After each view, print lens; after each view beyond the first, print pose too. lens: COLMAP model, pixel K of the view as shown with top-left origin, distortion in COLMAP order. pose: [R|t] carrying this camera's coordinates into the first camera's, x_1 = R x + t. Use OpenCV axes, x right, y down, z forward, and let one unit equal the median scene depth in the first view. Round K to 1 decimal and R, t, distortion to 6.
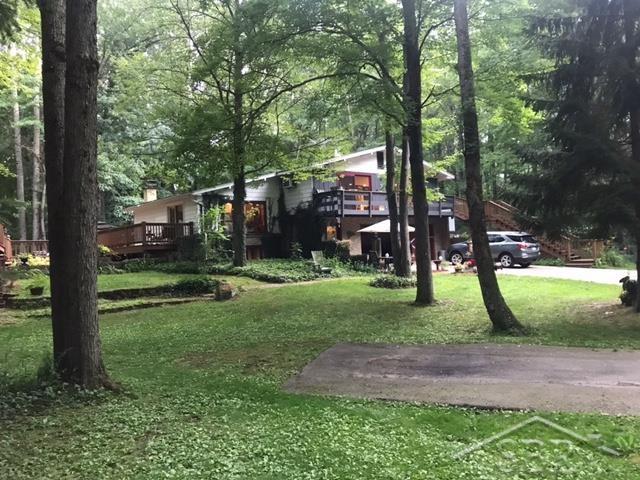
lens RADIAL K [[540.9, 0, 320.0], [0, 540.9, 239.1], [0, 0, 1]] dist [-0.003495, -0.002328]
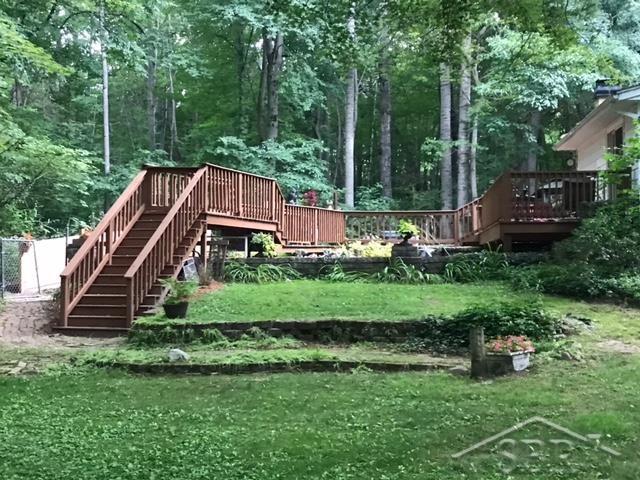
lens RADIAL K [[984.4, 0, 319.9], [0, 984.4, 240.4], [0, 0, 1]] dist [0.045824, 0.000000]
pose [[0.721400, 0.040456, -0.691336, 0.142265], [-0.021848, 0.999125, 0.035669, -0.000767], [0.692174, -0.010627, 0.721652, 0.319541]]
